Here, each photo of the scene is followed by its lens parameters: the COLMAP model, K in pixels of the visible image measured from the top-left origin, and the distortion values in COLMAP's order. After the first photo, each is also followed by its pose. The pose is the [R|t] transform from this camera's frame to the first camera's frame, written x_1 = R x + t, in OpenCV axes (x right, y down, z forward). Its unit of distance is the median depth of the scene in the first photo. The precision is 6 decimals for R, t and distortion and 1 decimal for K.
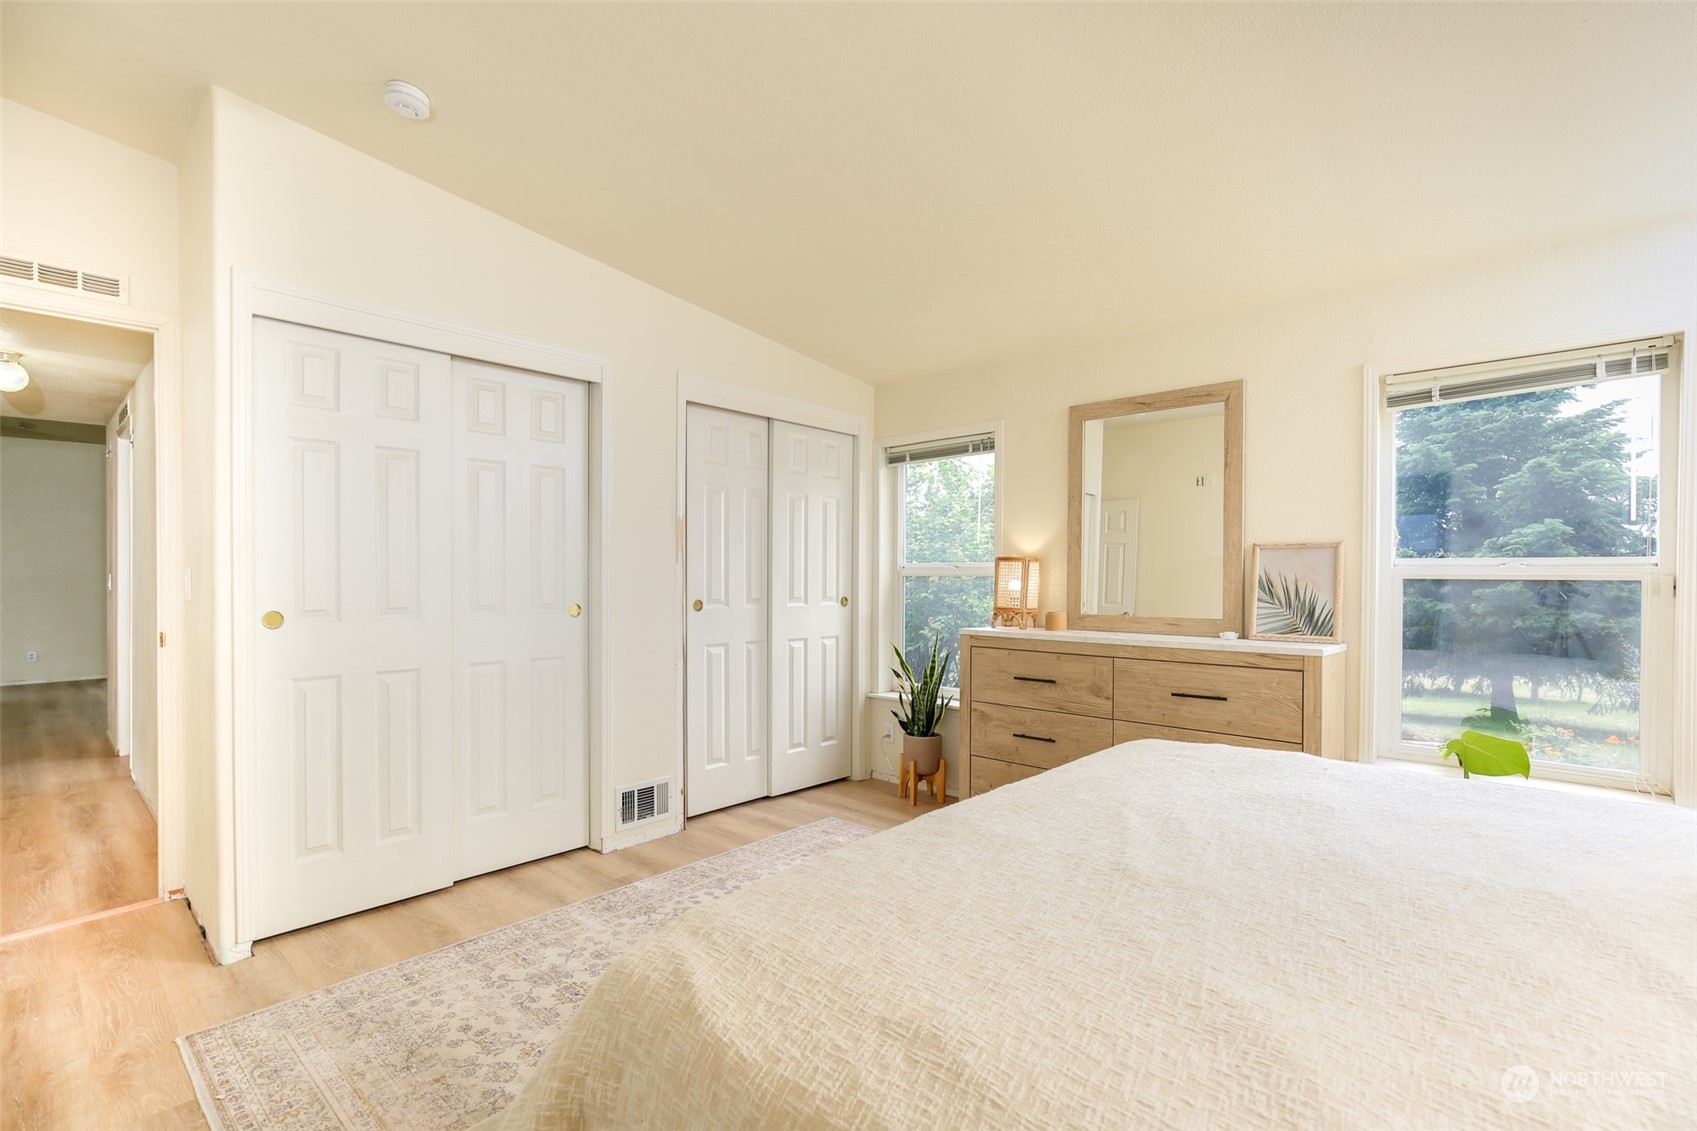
lens RADIAL K [[775.3, 0, 860.1], [0, 775.3, 562.5], [0, 0, 1]] dist [-0.024296, 0.013331]
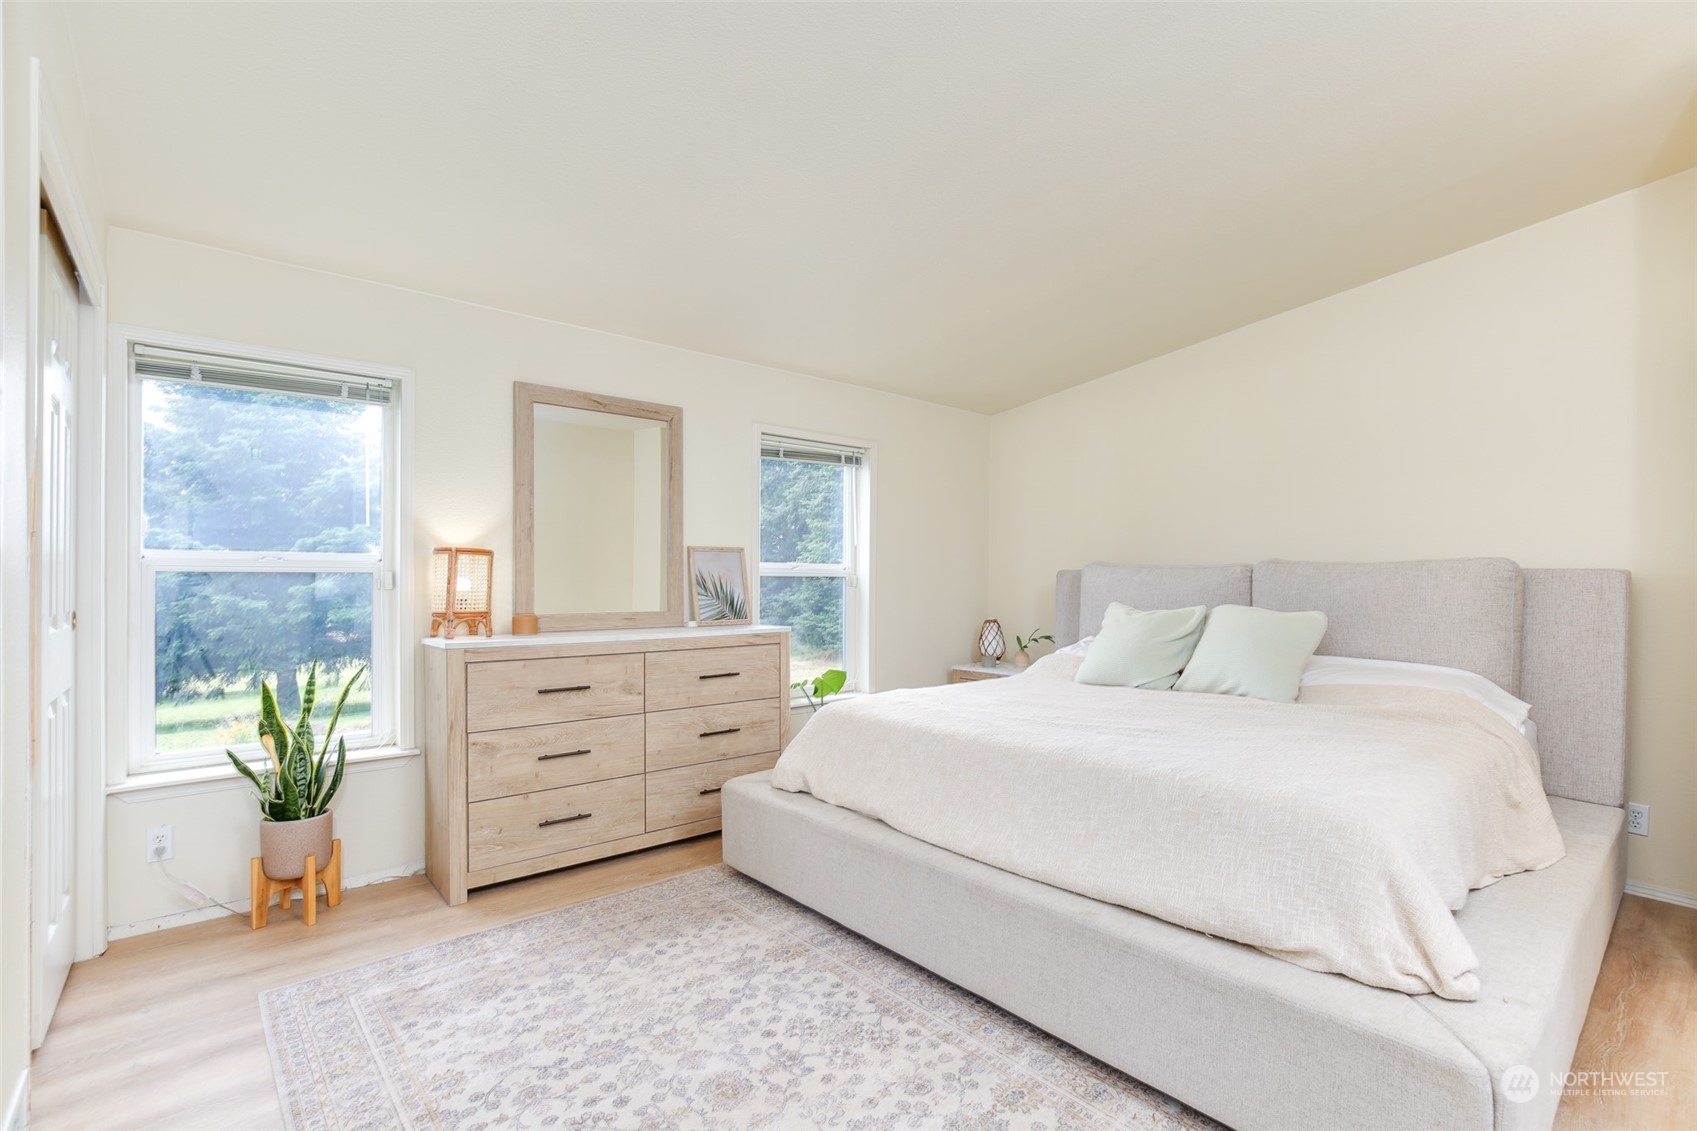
lens RADIAL K [[775.3, 0, 860.1], [0, 775.3, 562.5], [0, 0, 1]] dist [-0.024296, 0.013331]
pose [[0.119164, 0.017390, 0.992722, -0.626574], [-0.020694, 0.999673, -0.015027, 0.011799], [-0.992659, -0.018752, 0.119485, 0.564389]]
